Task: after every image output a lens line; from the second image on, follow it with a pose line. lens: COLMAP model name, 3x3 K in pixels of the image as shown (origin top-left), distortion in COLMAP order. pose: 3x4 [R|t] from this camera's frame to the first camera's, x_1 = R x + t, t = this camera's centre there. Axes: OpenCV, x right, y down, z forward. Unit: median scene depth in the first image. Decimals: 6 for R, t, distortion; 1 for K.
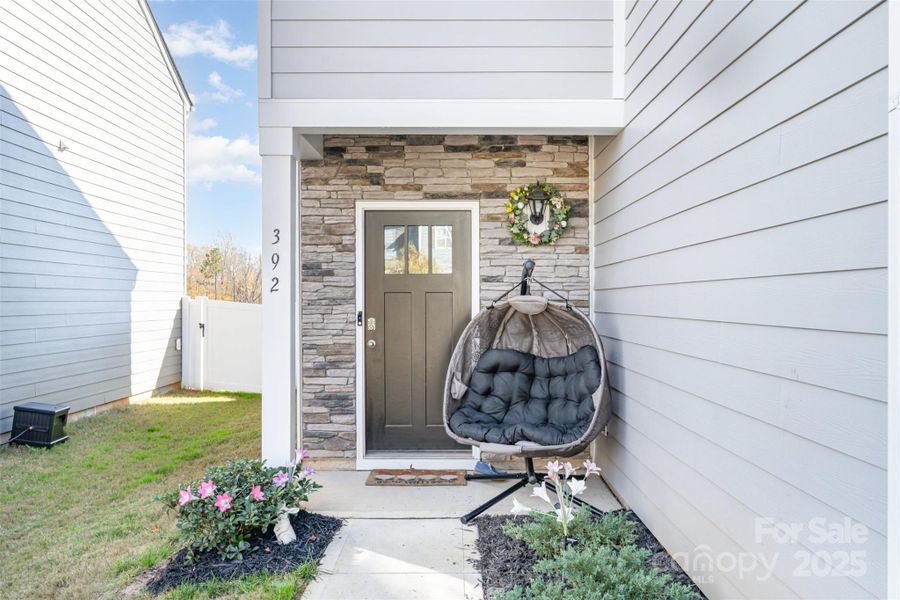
lens RADIAL K [[793.3, 0, 450.0], [0, 793.3, 300.0], [0, 0, 1]] dist [-0.002132, -0.001026]
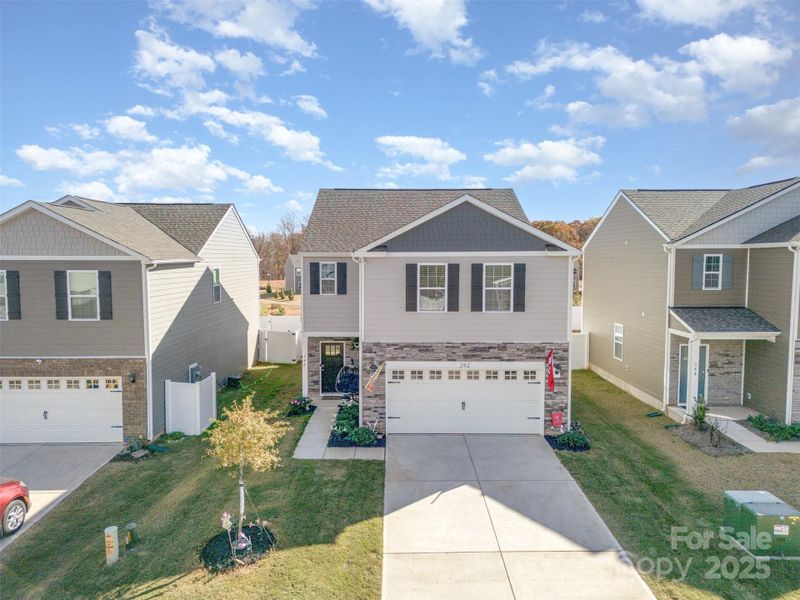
lens RADIAL K [[570.4, 0, 397.7], [0, 570.4, 289.8], [0, 0, 1]] dist [0.024920, -0.004164]
pose [[0.999968, 0.003080, 0.007403, 0.327000], [-0.003506, 0.998296, 0.058252, -0.635345], [-0.007211, -0.058277, 0.998274, -2.423991]]
